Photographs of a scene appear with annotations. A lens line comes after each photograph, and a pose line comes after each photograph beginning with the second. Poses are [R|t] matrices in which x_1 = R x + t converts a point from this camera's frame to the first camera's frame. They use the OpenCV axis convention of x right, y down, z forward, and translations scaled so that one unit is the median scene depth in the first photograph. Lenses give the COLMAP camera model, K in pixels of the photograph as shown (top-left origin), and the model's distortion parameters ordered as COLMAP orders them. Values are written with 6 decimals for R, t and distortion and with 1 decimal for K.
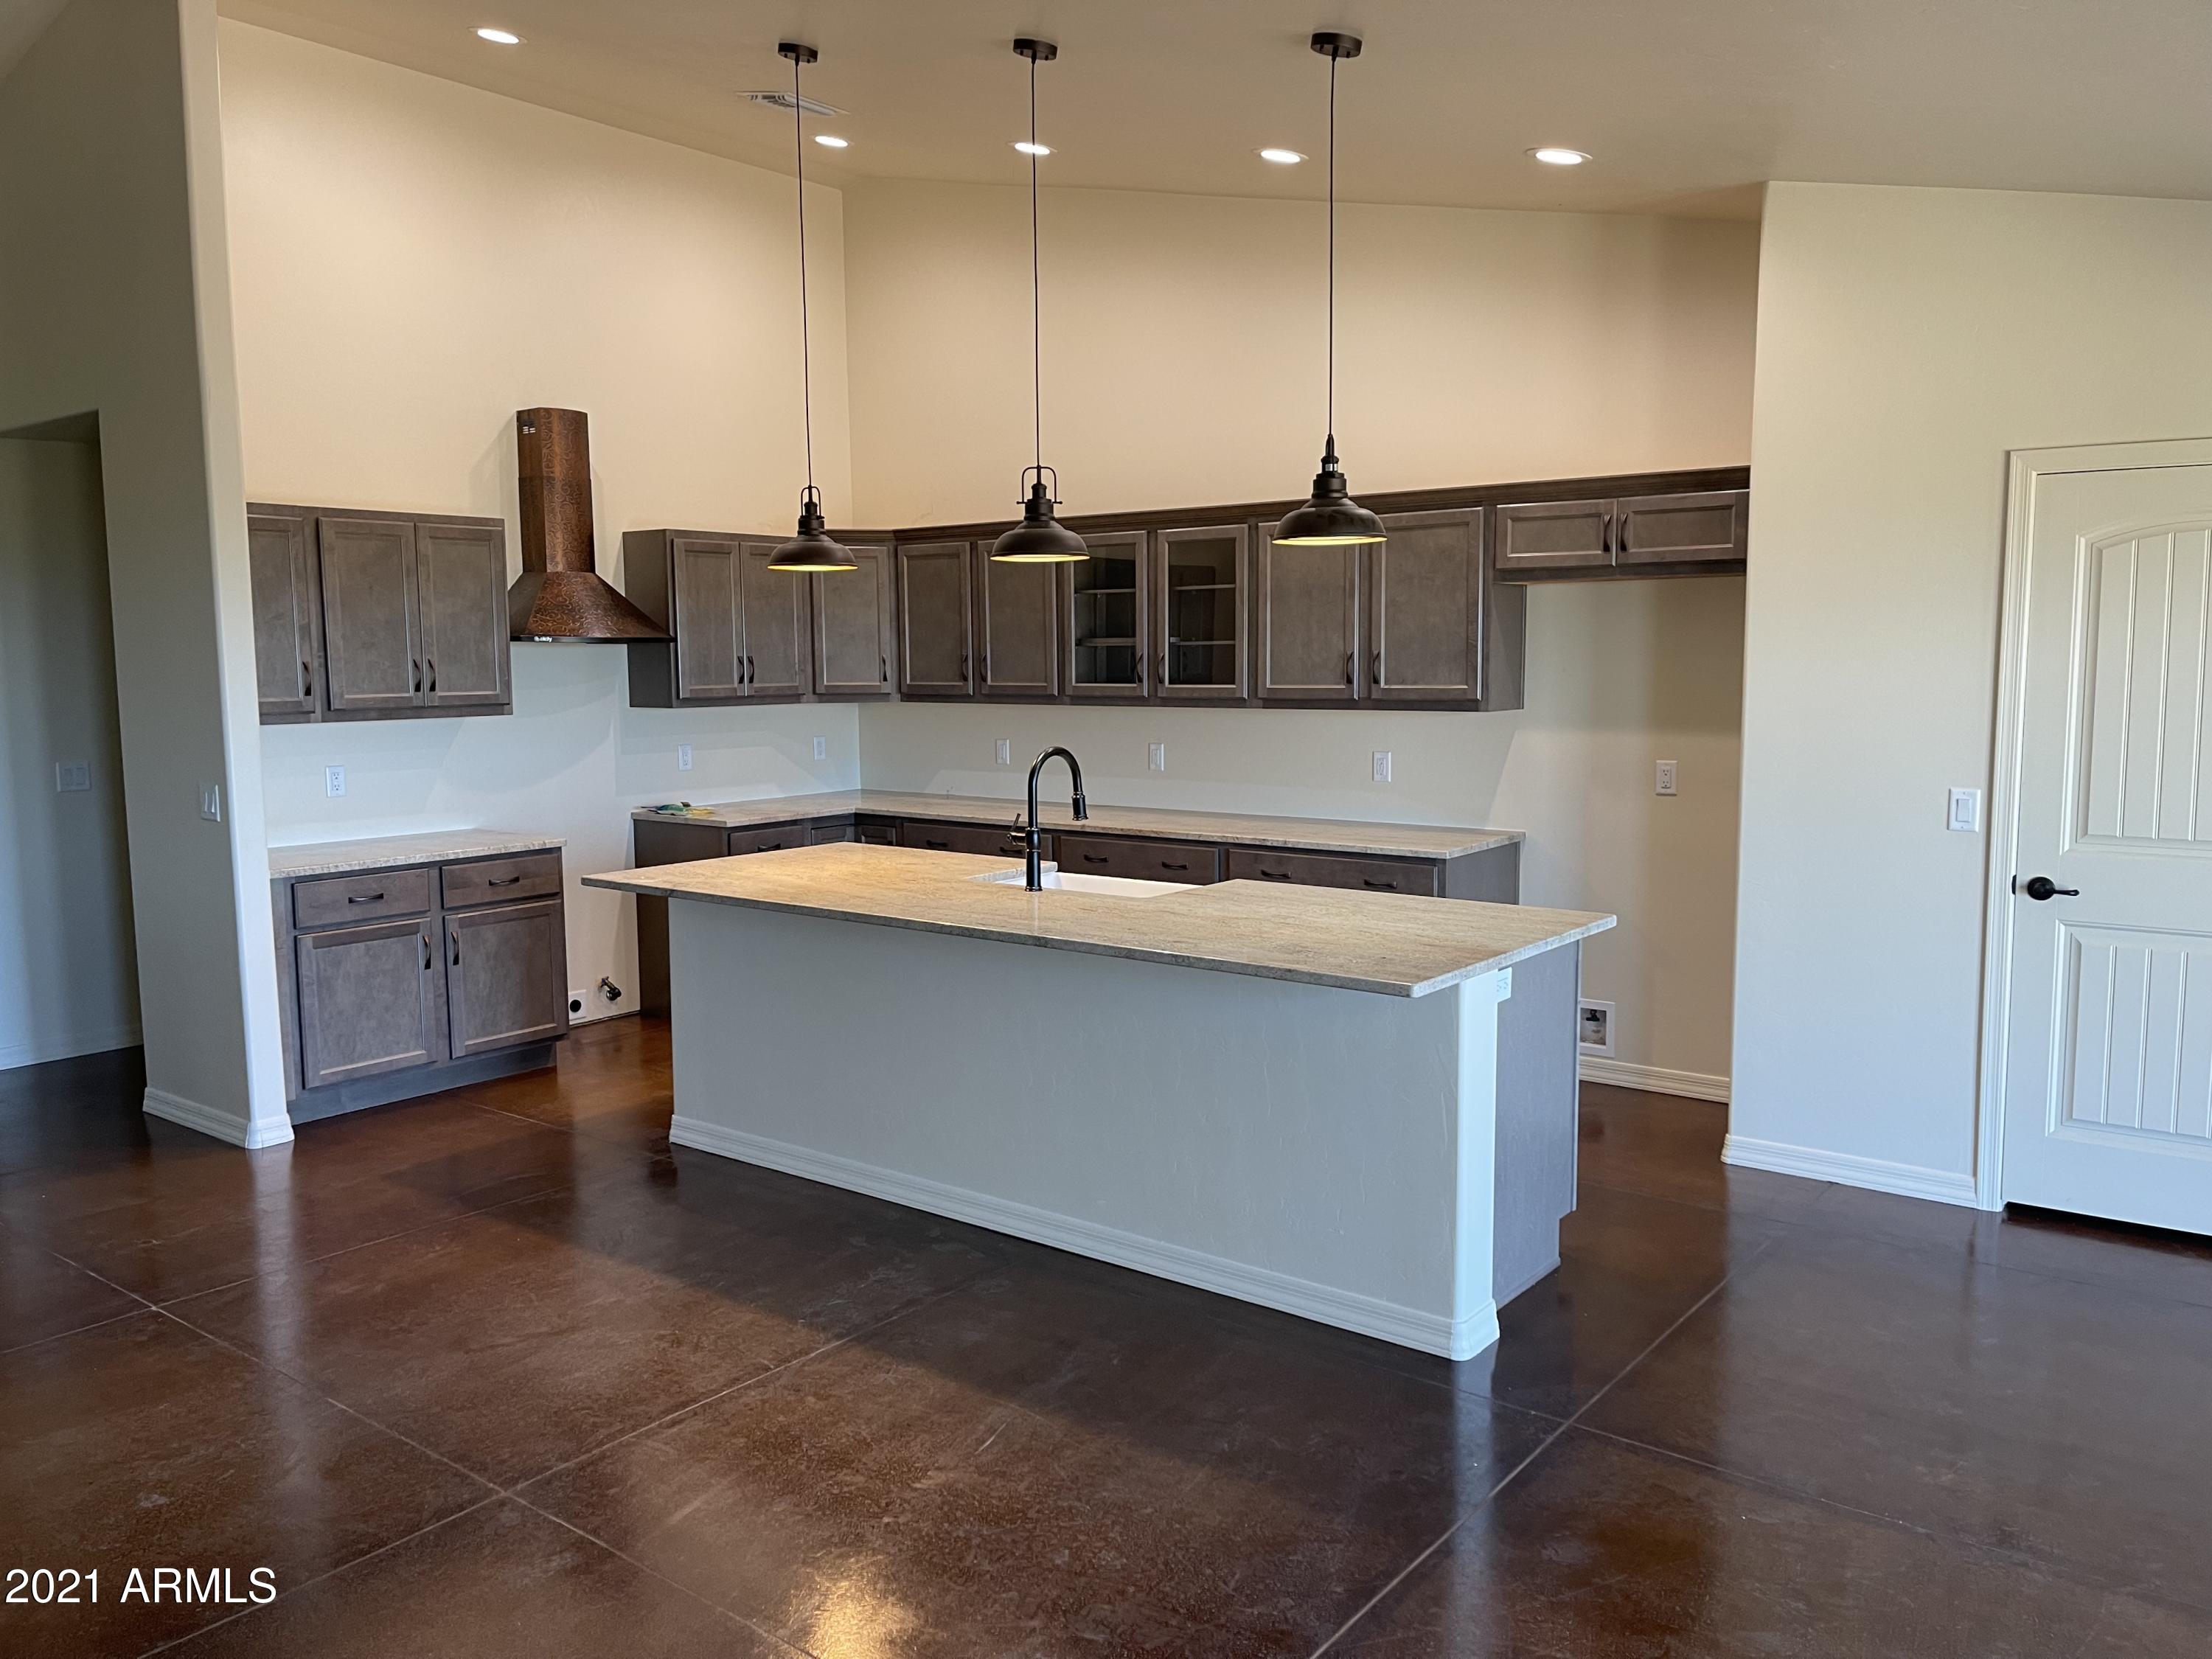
lens RADIAL K [[1653.1, 0, 1102.9], [0, 1653.1, 847.5], [0, 0, 1]] dist [0.089509, -0.128746]
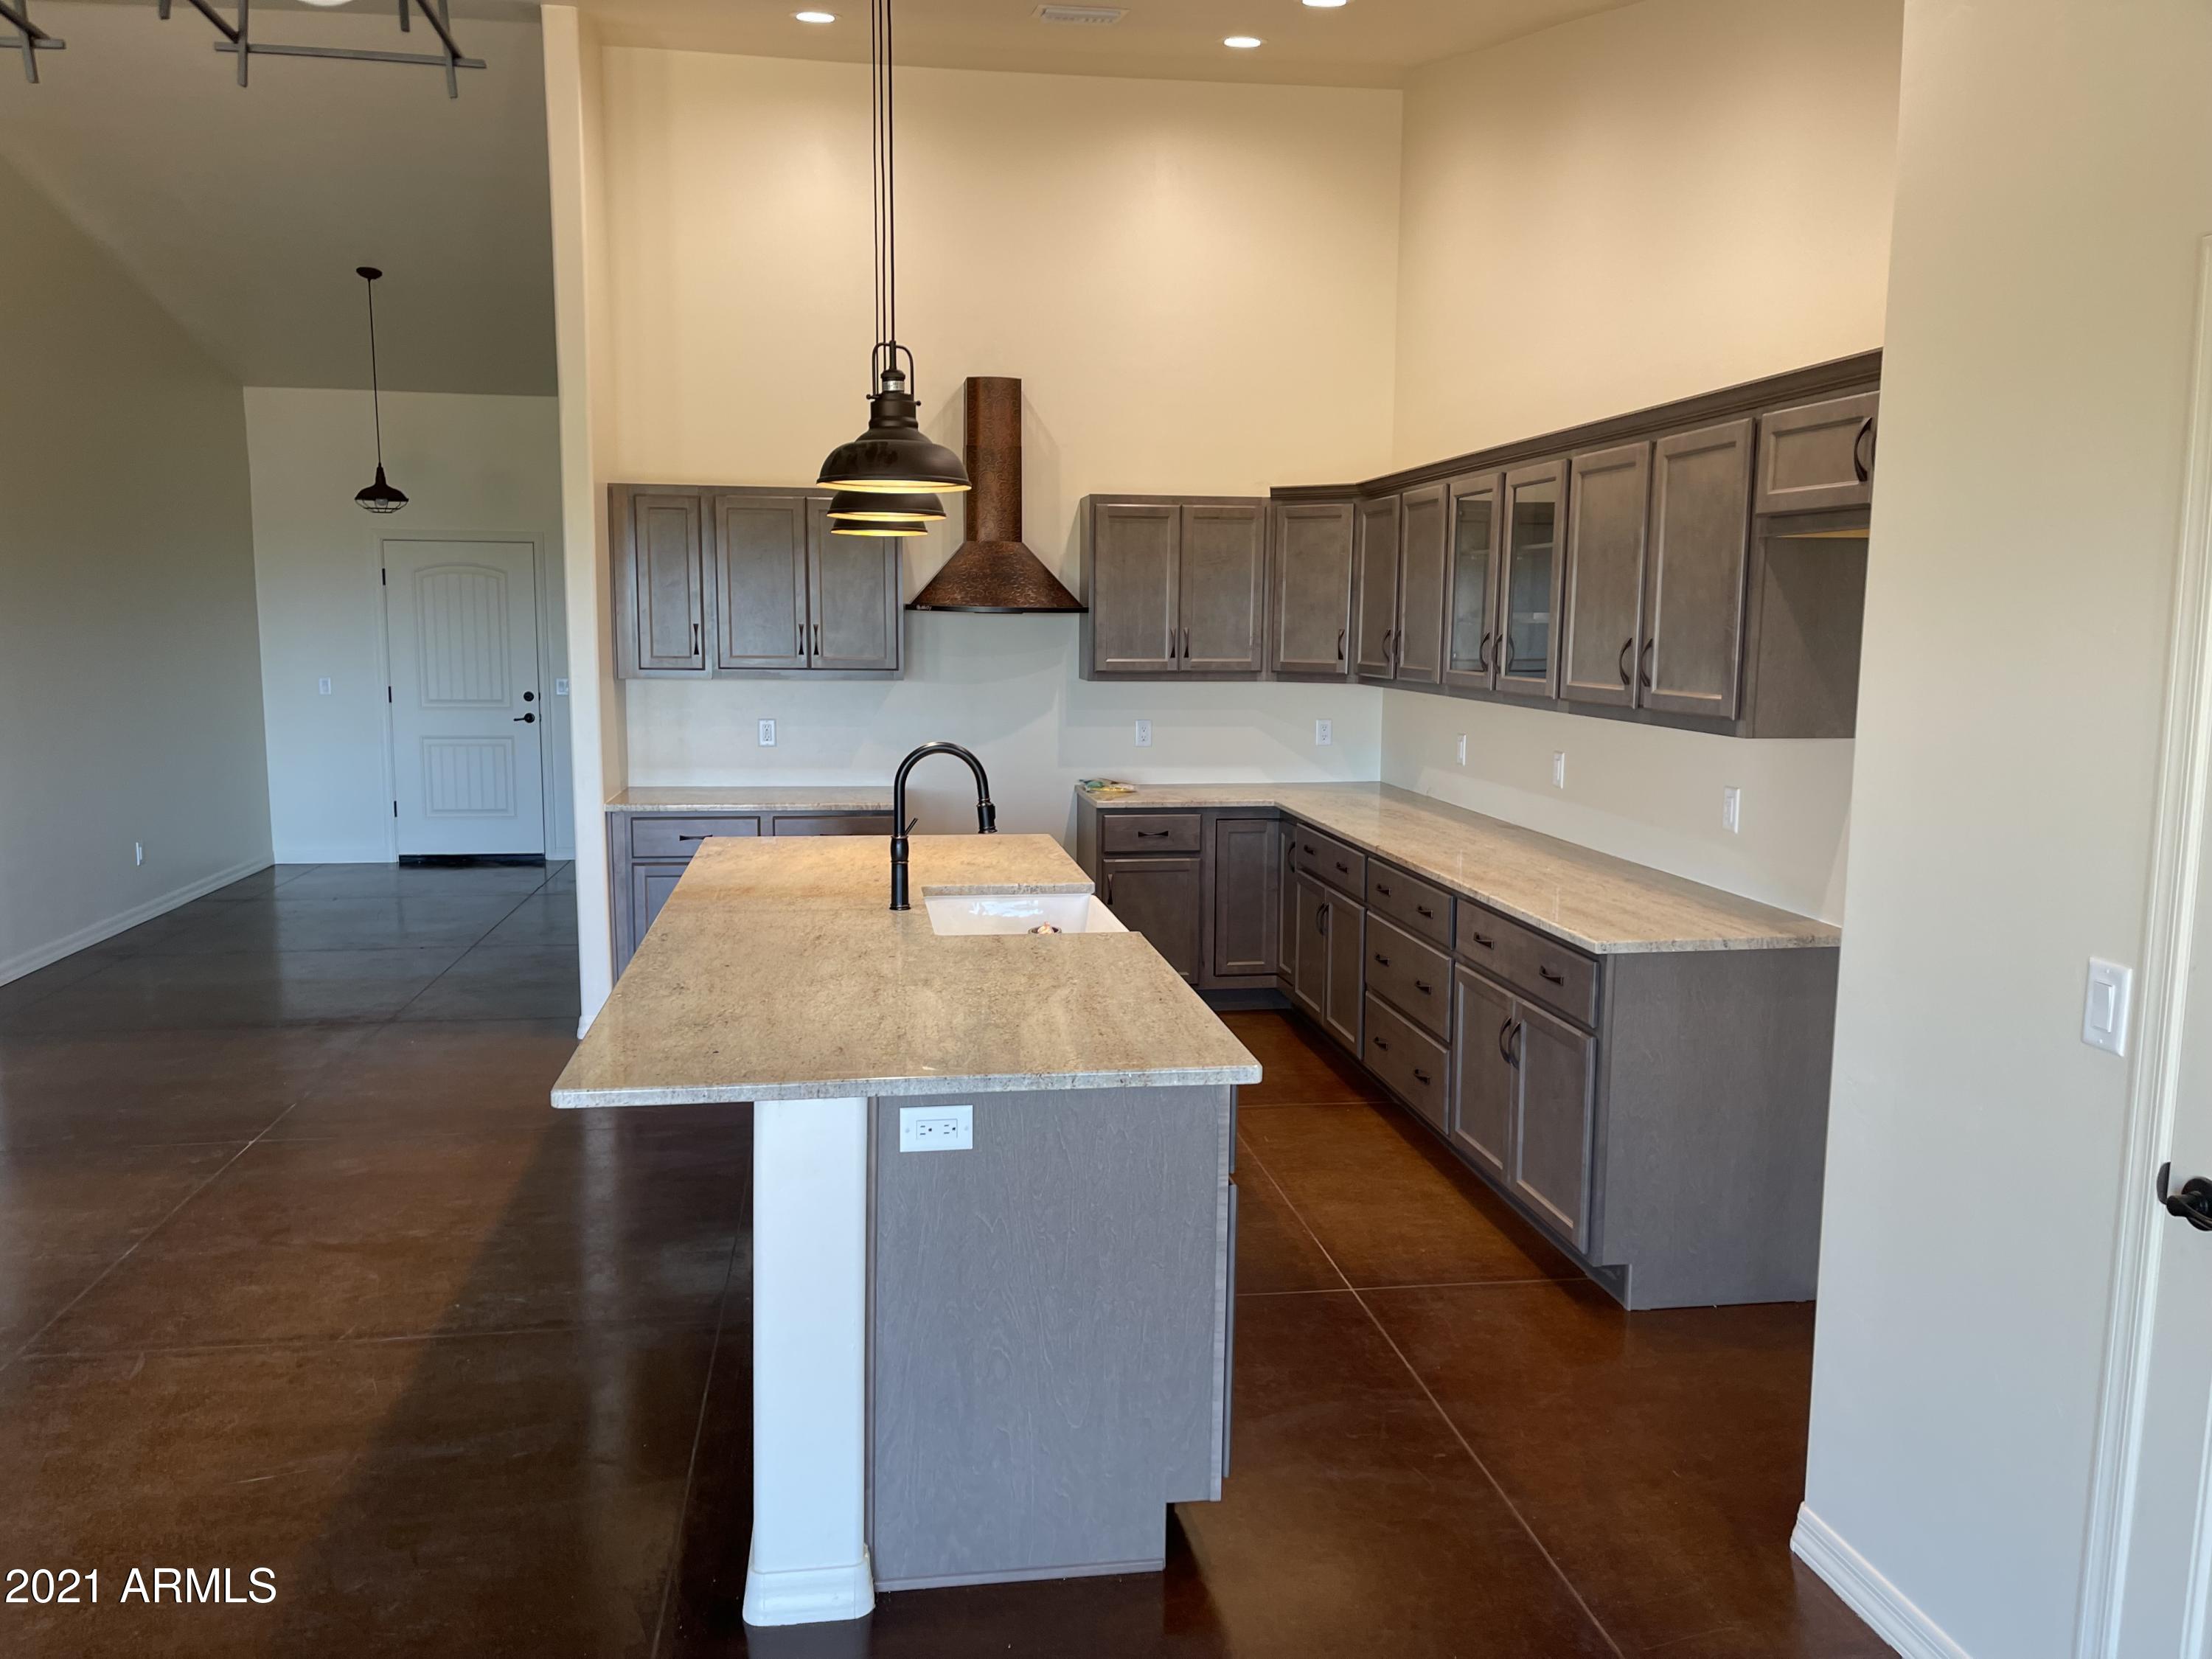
lens RADIAL K [[1669.2, 0, 1091.7], [0, 1669.2, 836.0], [0, 0, 1]] dist [0.091151, -0.107937]
pose [[0.721581, 0.107088, -0.683998, 0.476152], [-0.099329, 0.993757, 0.050797, -0.049658], [0.685168, 0.031287, 0.727713, 0.339210]]
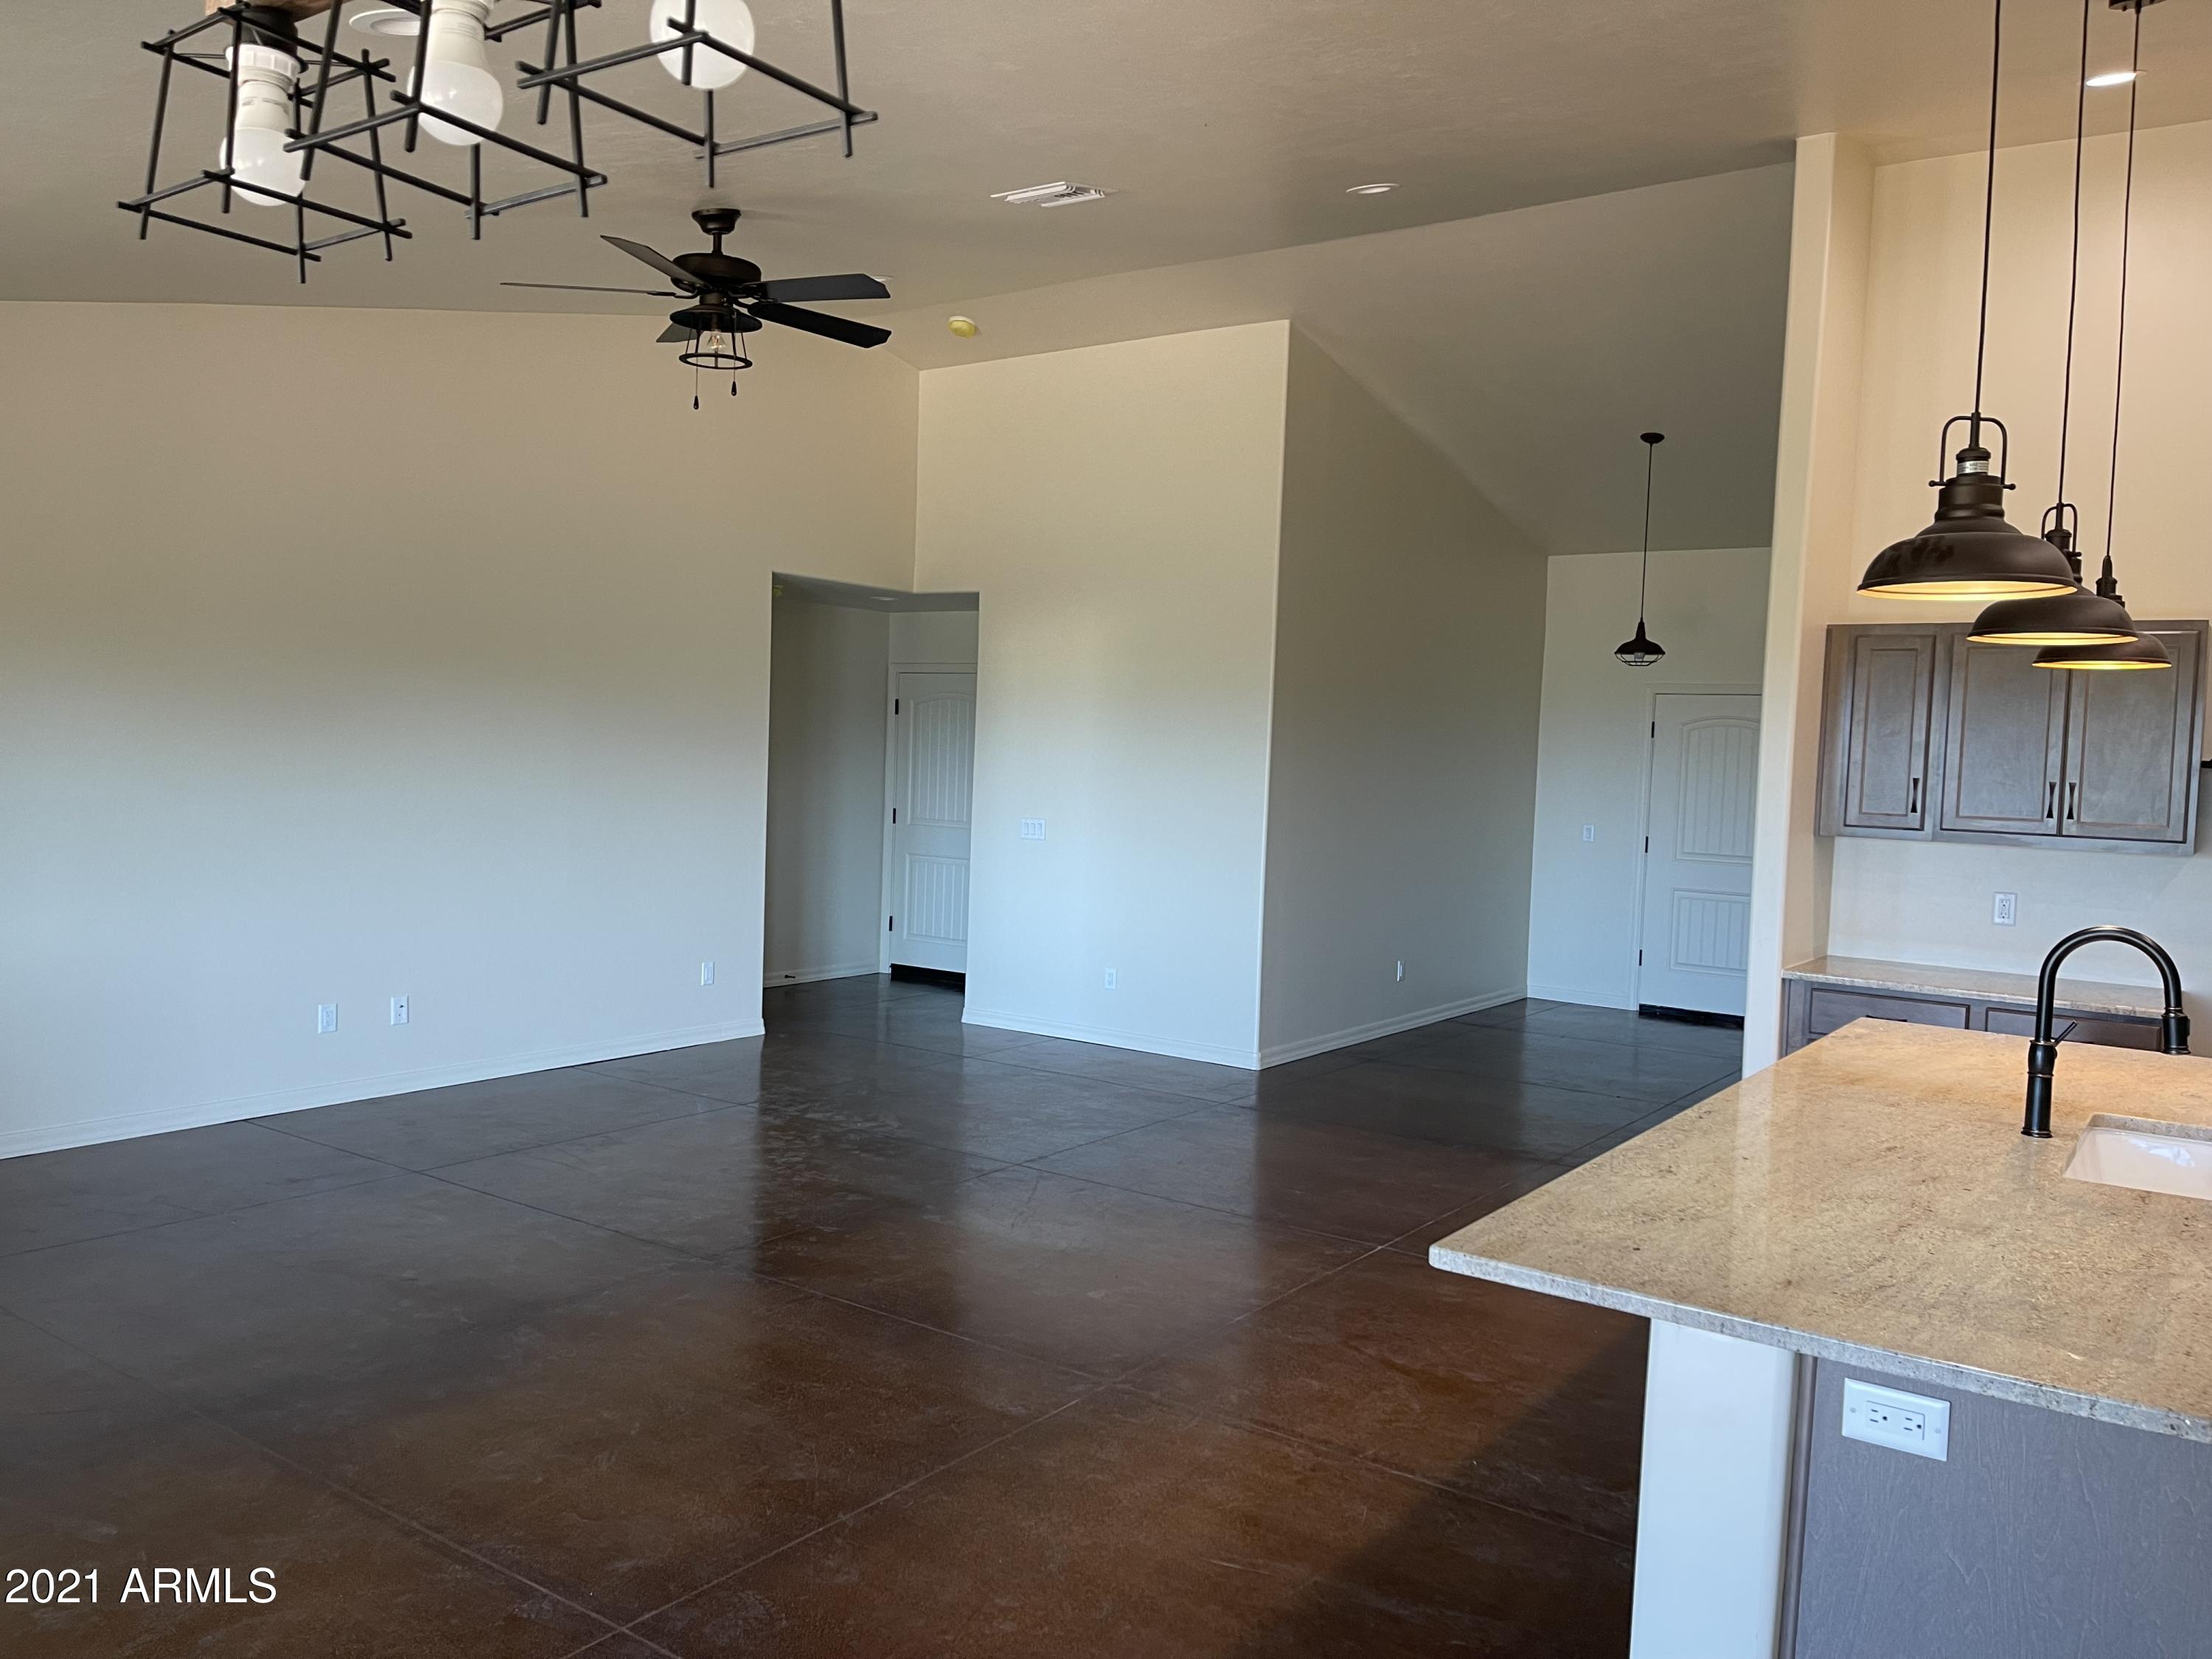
lens RADIAL K [[1669.2, 0, 1091.7], [0, 1669.2, 836.0], [0, 0, 1]] dist [0.091151, -0.107937]
pose [[0.040816, 0.066451, -0.996955, 0.476739], [-0.157643, 0.985717, 0.059248, -0.055974], [0.986652, 0.154745, 0.050709, 0.442375]]
